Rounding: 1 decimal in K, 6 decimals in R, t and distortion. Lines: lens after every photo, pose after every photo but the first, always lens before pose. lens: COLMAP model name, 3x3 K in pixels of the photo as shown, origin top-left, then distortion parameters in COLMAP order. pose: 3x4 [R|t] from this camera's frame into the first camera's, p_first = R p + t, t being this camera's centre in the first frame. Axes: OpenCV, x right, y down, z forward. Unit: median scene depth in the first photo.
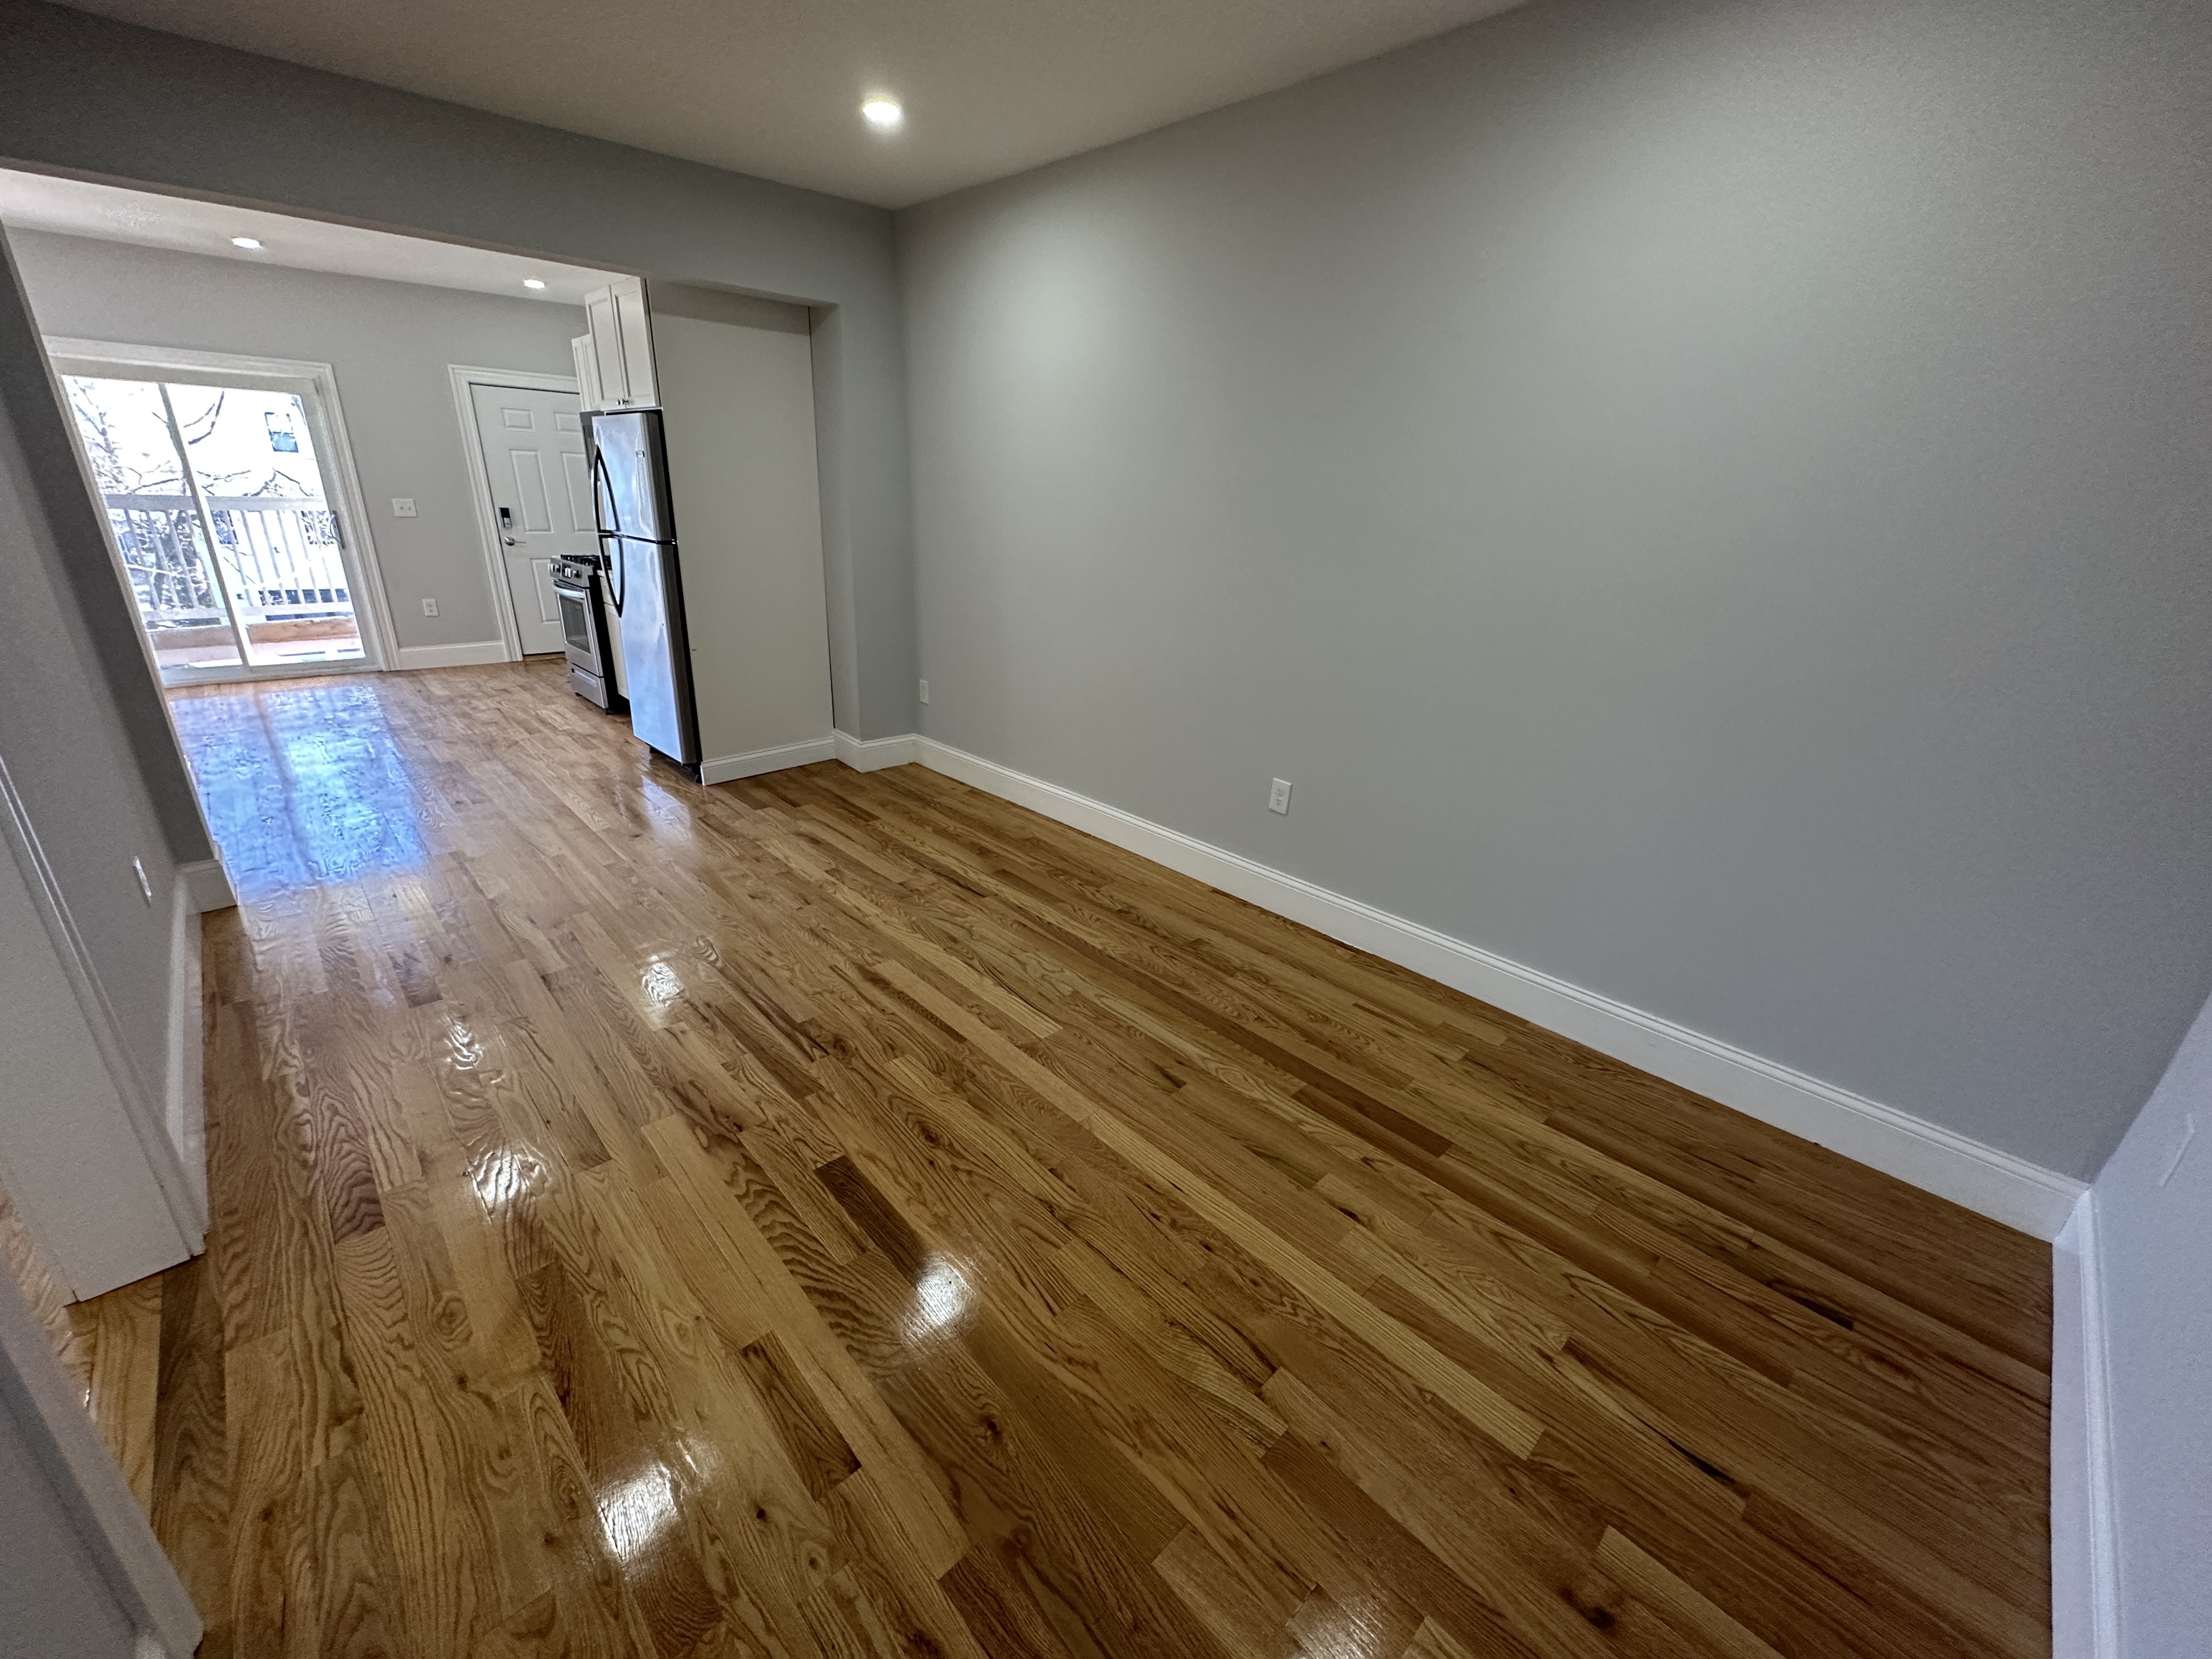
lens RADIAL K [[877.5, 0, 1109.0], [0, 877.5, 828.7], [0, 0, 1]] dist [-0.000622, 0.000115]
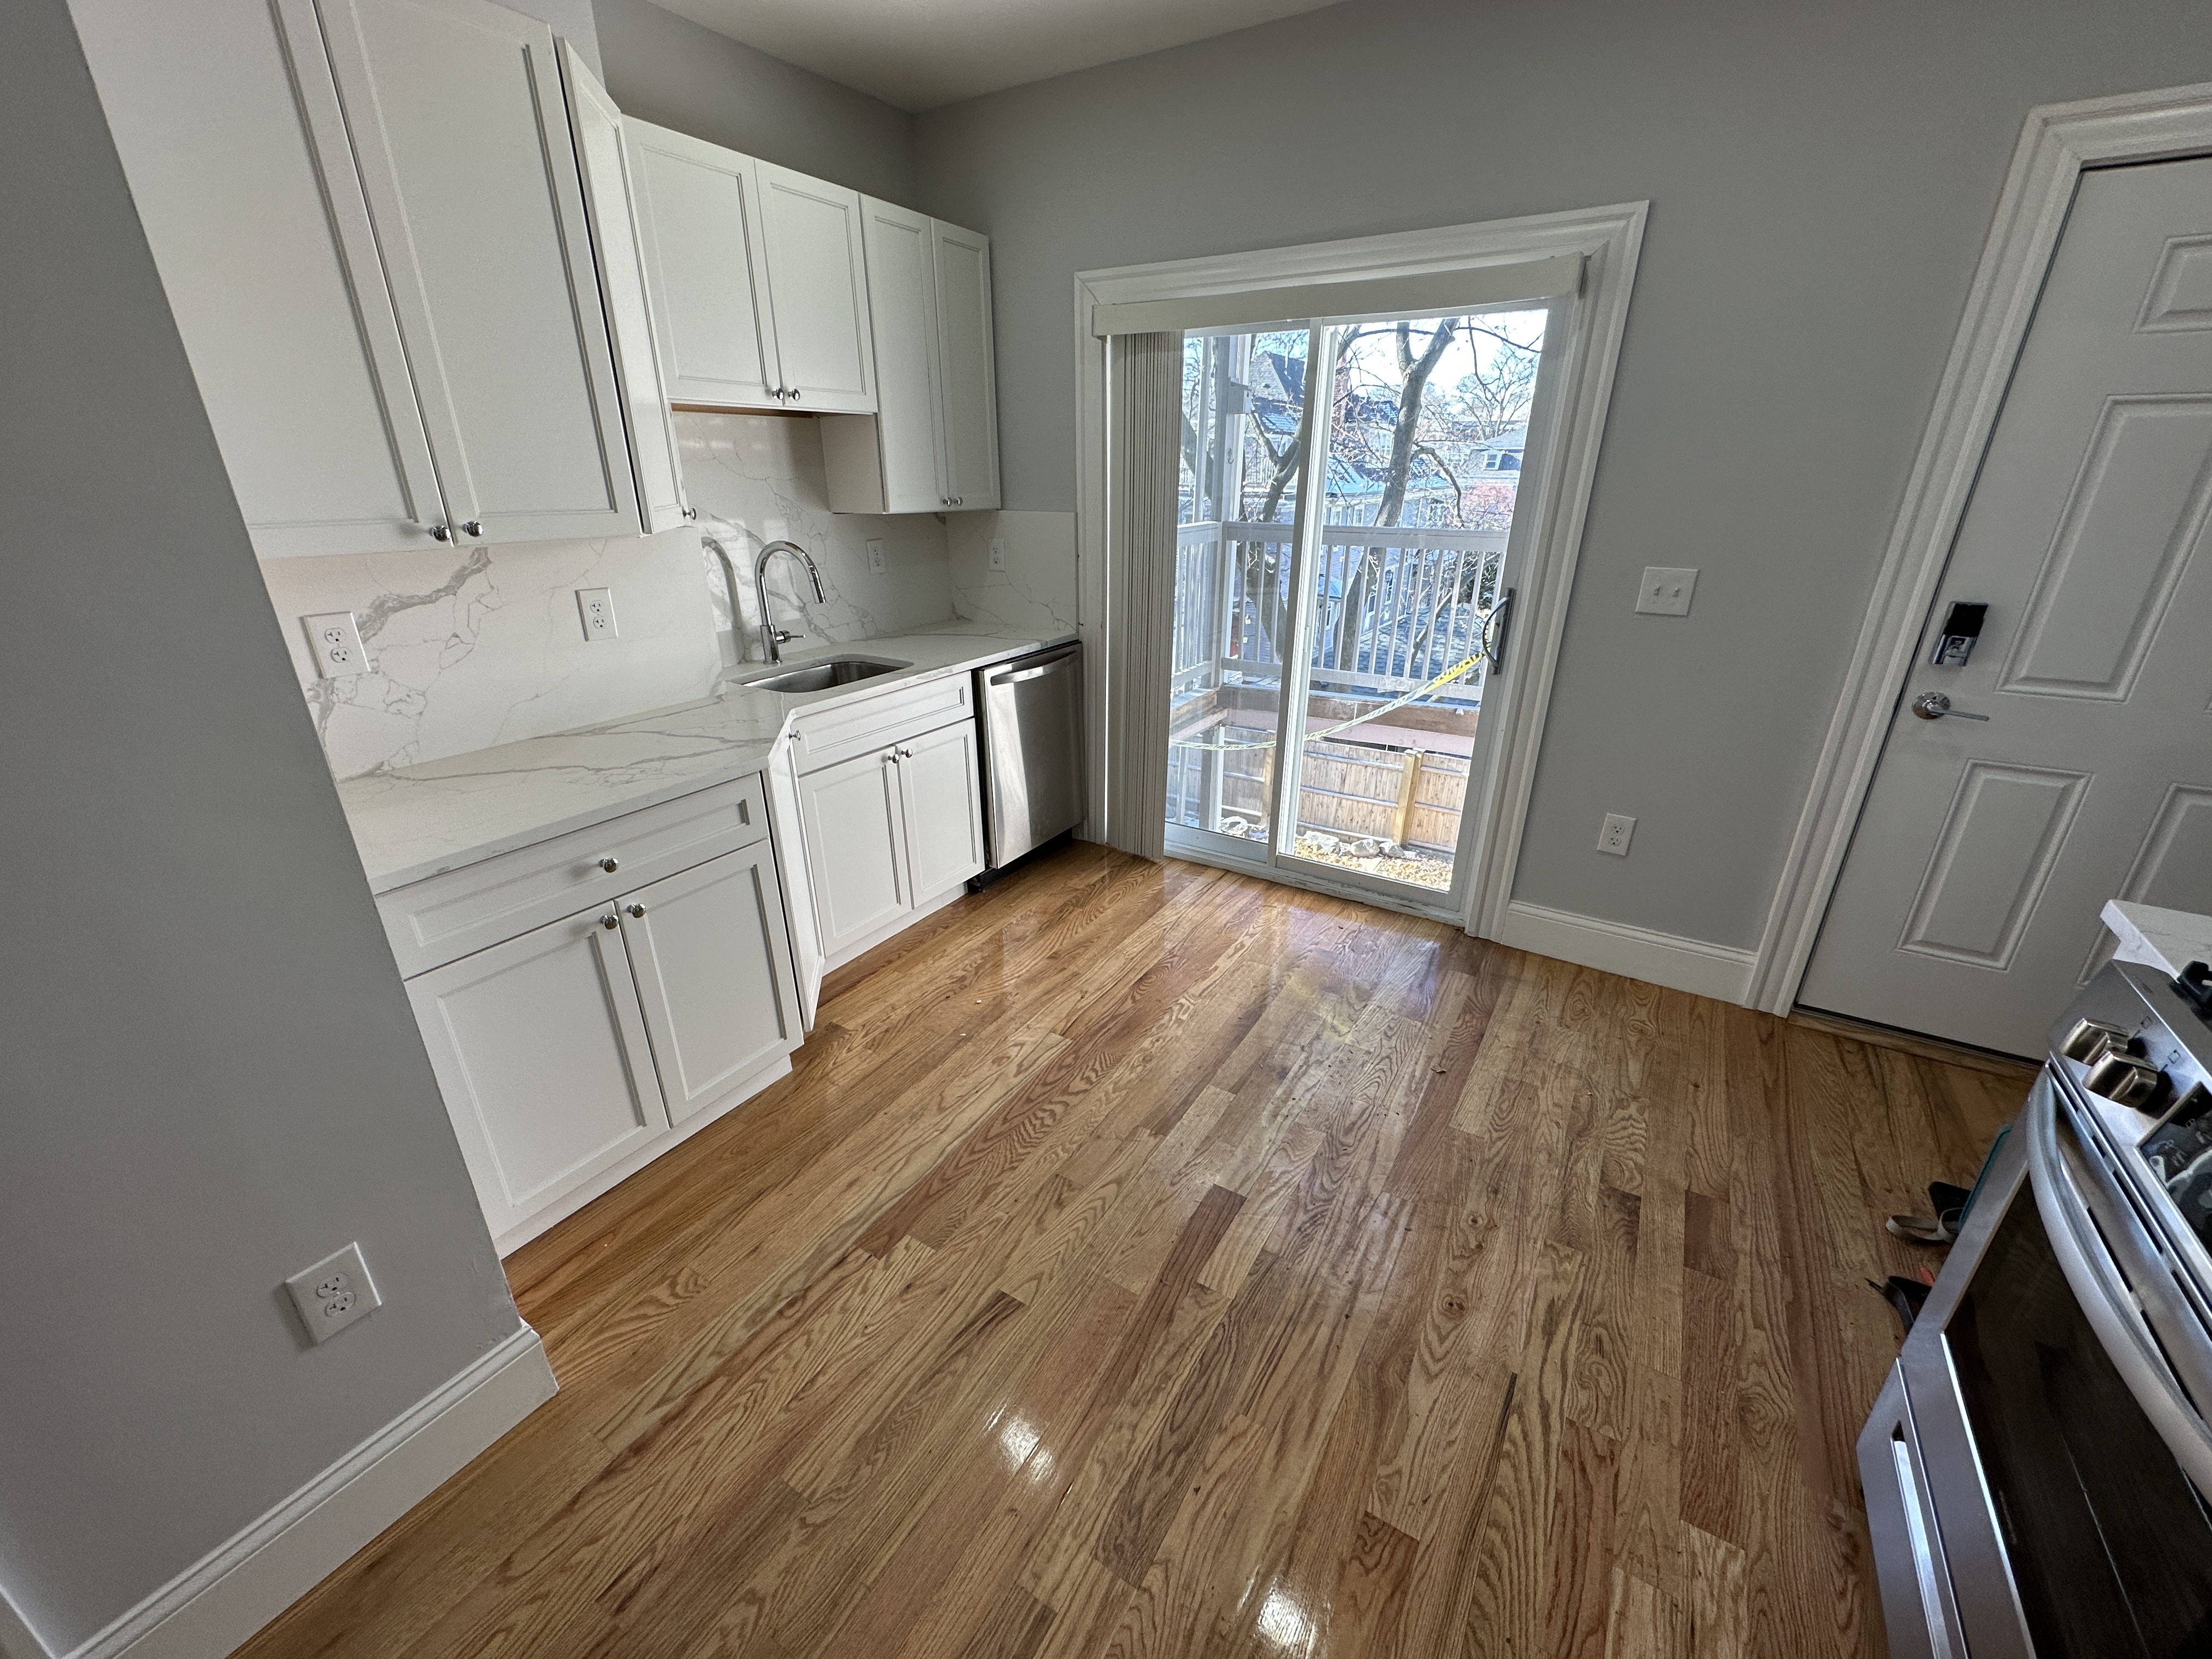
lens RADIAL K [[877.5, 0, 1109.0], [0, 877.5, 828.7], [0, 0, 1]] dist [-0.000622, 0.000115]
pose [[0.246533, 0.326605, -0.912442, -1.233891], [-0.339474, 0.910954, 0.234350, -0.708456], [0.907733, 0.251976, 0.335455, 1.733528]]
